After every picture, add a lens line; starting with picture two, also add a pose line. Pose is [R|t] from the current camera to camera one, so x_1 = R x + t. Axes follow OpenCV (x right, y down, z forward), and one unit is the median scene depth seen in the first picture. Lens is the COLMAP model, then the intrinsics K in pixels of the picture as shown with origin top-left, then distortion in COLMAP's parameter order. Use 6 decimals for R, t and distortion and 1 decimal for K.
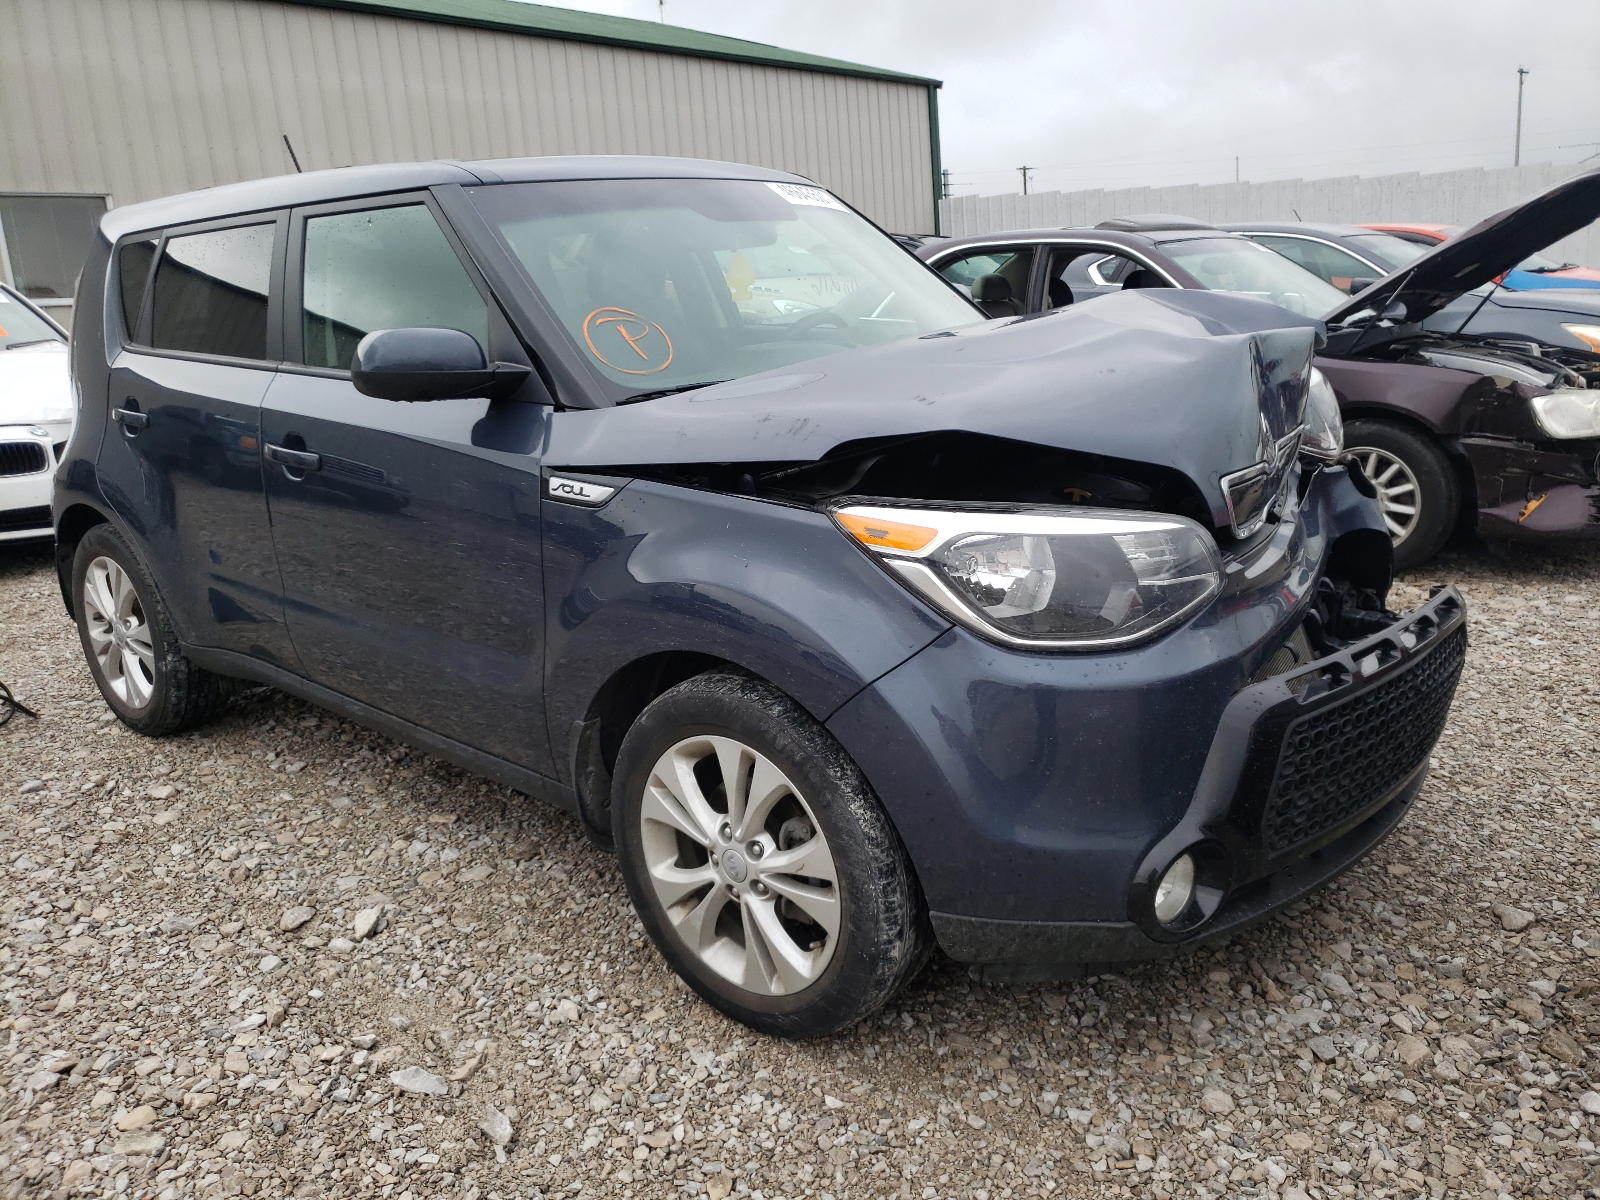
lens RADIAL K [[1221.0, 0, 801.2], [0, 1221.0, 606.5], [0, 0, 1]] dist [0.009431, 0.006269]
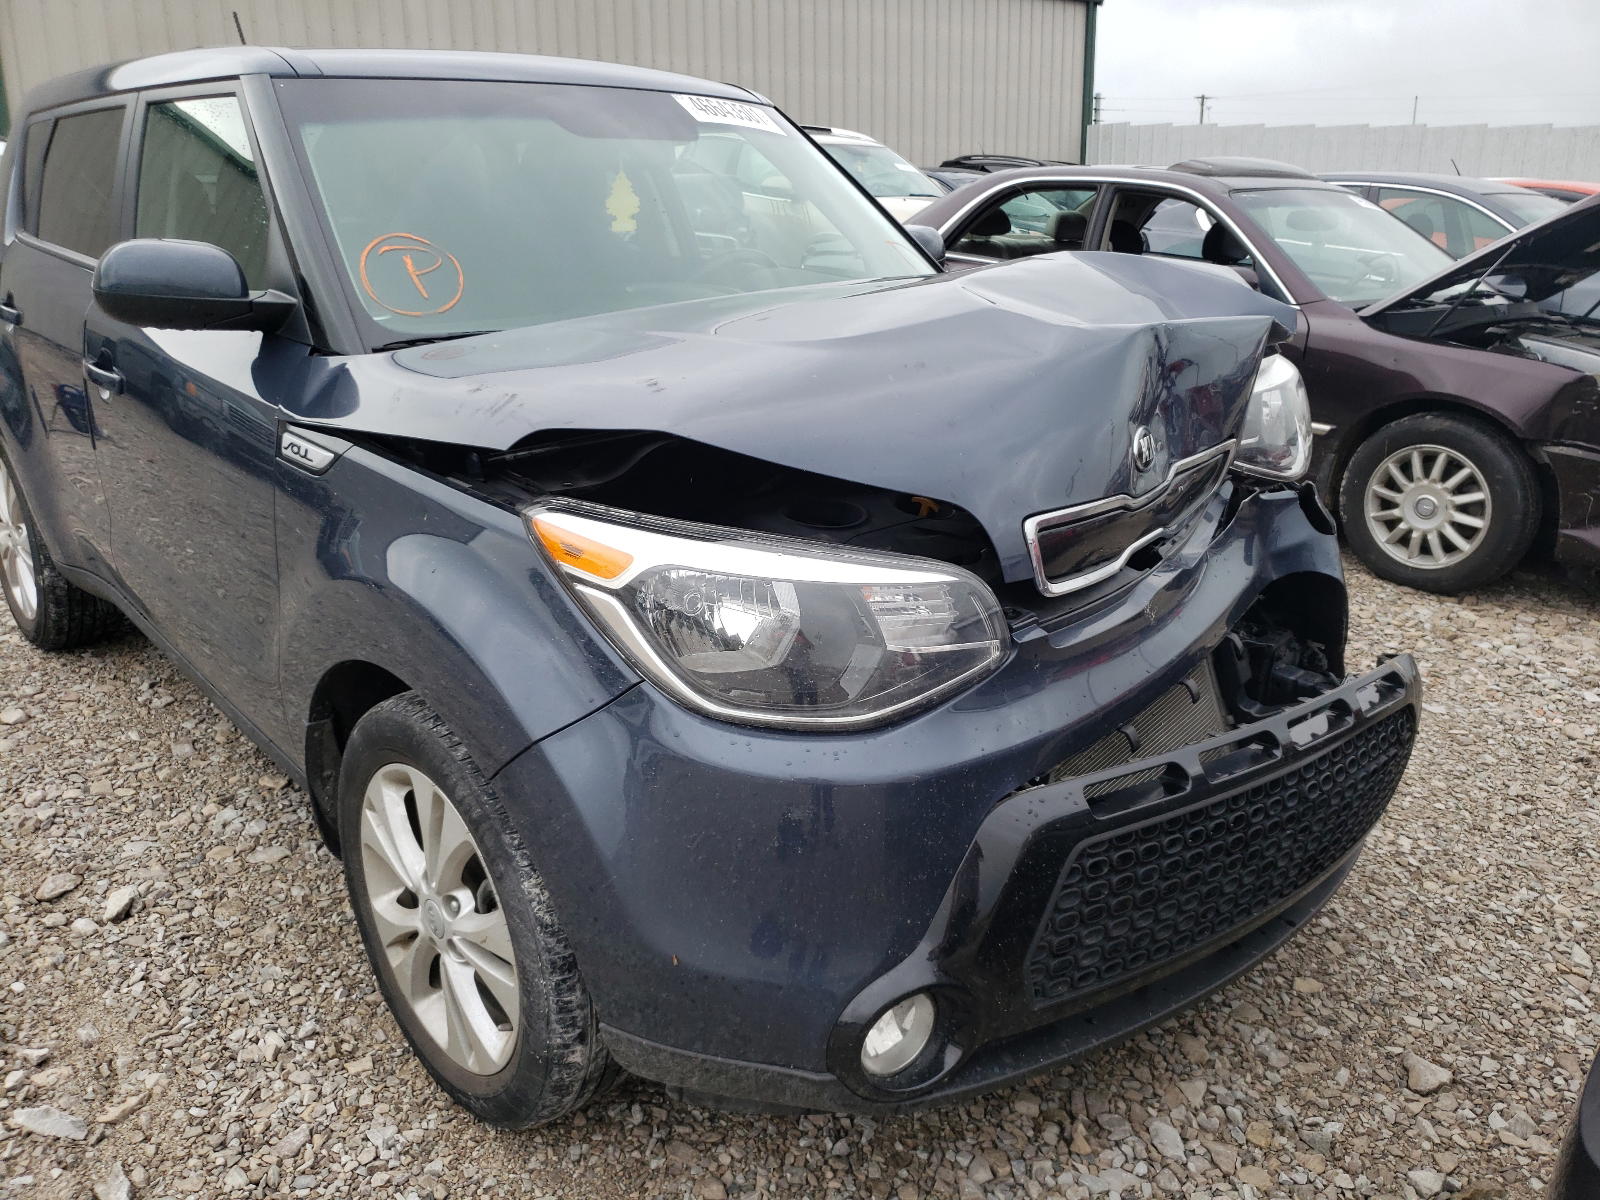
lens RADIAL K [[1221.0, 0, 800.8], [0, 1221.0, 604.0], [0, 0, 1]] dist [0.009431, 0.006269]
pose [[0.990703, 0.096068, -0.096322, 0.230446], [-0.090036, 0.993806, 0.065138, -0.072192], [0.101983, -0.055860, 0.993217, 0.179914]]
